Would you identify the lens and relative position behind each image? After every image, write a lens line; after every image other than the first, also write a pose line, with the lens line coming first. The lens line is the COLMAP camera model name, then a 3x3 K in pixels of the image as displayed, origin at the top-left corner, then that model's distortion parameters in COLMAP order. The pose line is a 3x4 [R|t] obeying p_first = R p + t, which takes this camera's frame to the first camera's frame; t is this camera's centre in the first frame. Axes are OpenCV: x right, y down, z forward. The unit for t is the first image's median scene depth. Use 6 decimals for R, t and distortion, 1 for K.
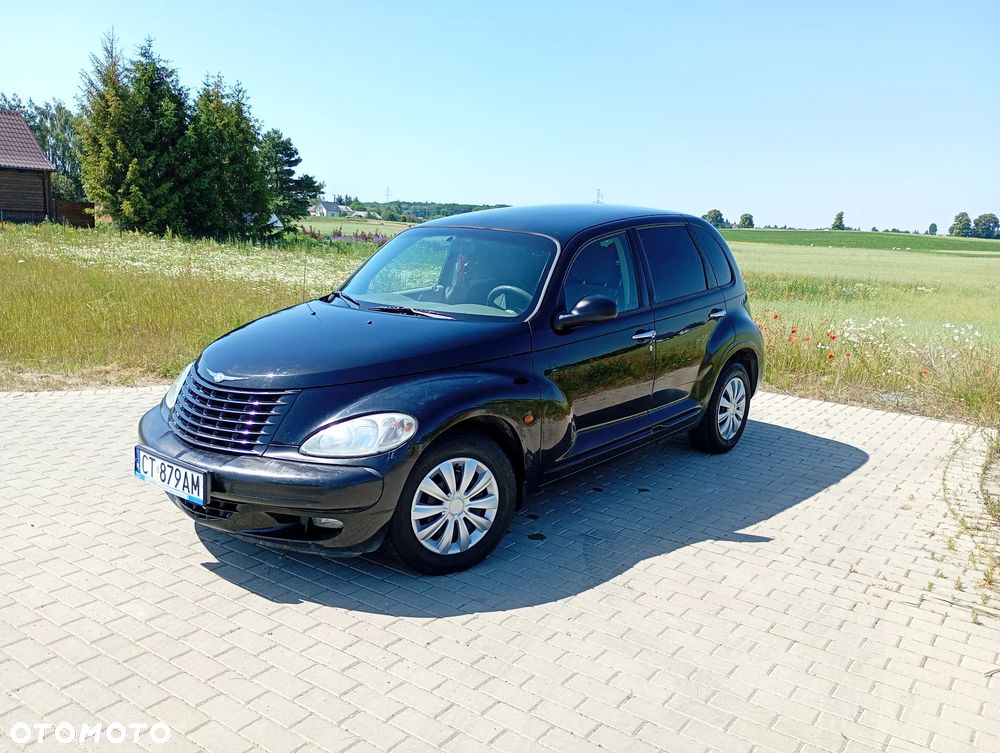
lens RADIAL K [[827.8, 0, 503.2], [0, 827.8, 377.4], [0, 0, 1]] dist [0.058595, -0.065672]
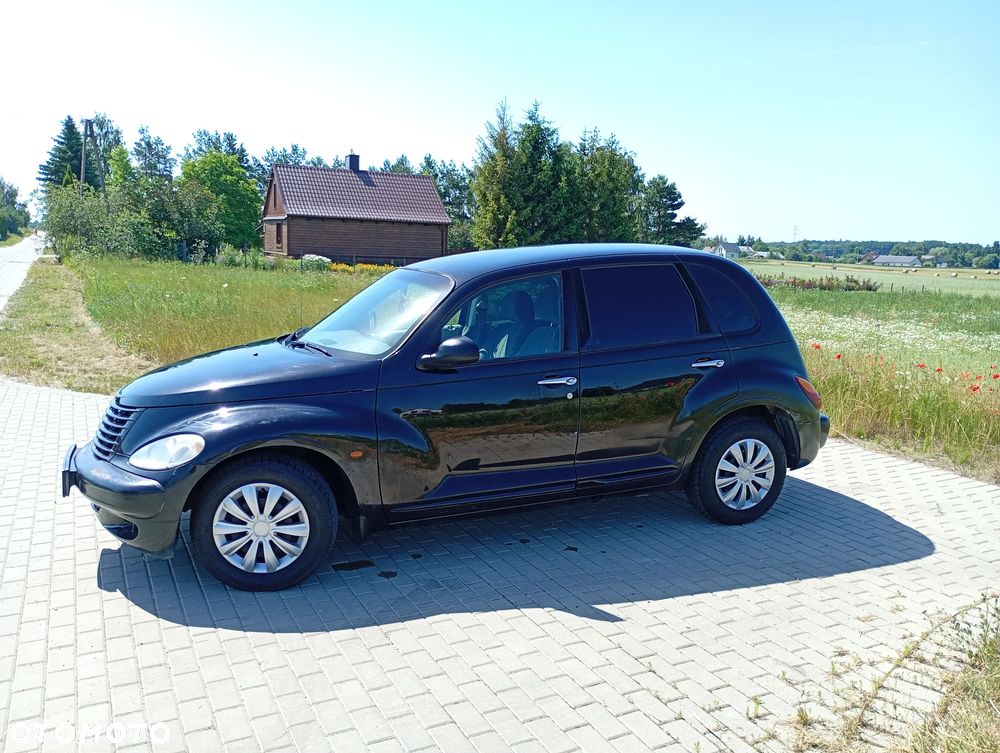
lens RADIAL K [[827.8, 0, 503.2], [0, 827.8, 377.4], [0, 0, 1]] dist [0.058595, -0.065672]
pose [[0.887957, 0.051125, -0.457076, 0.429587], [-0.073182, 0.996847, -0.030669, -0.017437], [0.454067, 0.060682, 0.888899, 0.108311]]
